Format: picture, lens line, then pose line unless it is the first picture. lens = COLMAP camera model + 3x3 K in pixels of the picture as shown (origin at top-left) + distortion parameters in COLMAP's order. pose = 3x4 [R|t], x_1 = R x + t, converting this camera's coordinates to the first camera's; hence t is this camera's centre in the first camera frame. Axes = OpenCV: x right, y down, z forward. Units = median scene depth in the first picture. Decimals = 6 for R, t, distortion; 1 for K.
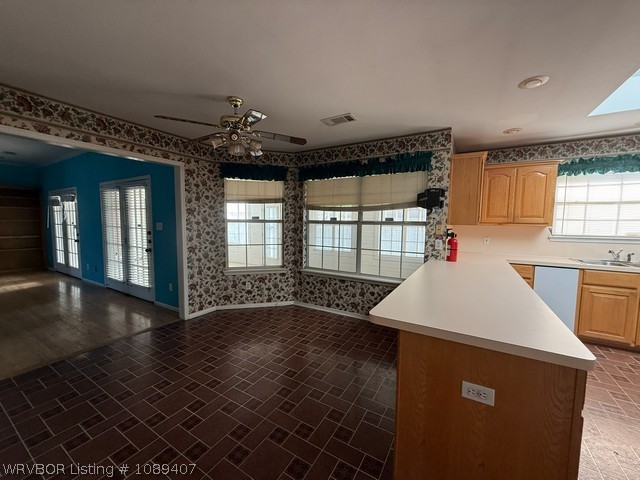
lens RADIAL K [[256.5, 0, 320.9], [0, 256.5, 241.5], [0, 0, 1]] dist [0.009273, 0.000703]
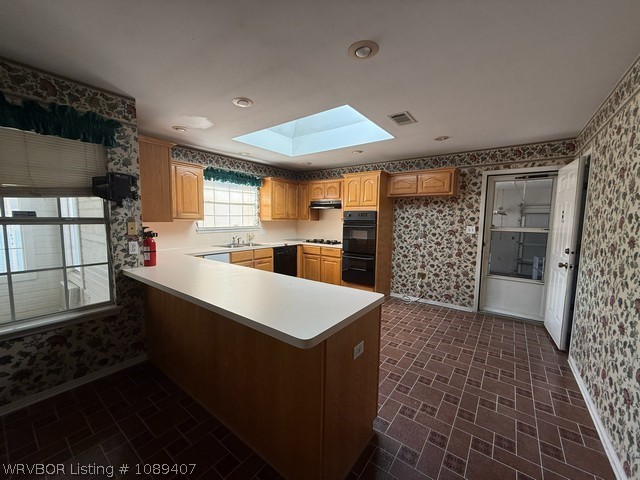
lens RADIAL K [[256.5, 0, 322.0], [0, 256.5, 240.4], [0, 0, 1]] dist [0.009273, 0.000703]
pose [[0.116992, -0.096743, 0.988410, -0.238961], [0.066896, 0.993751, 0.089348, -0.041482], [-0.990877, 0.055668, 0.122733, 0.337779]]
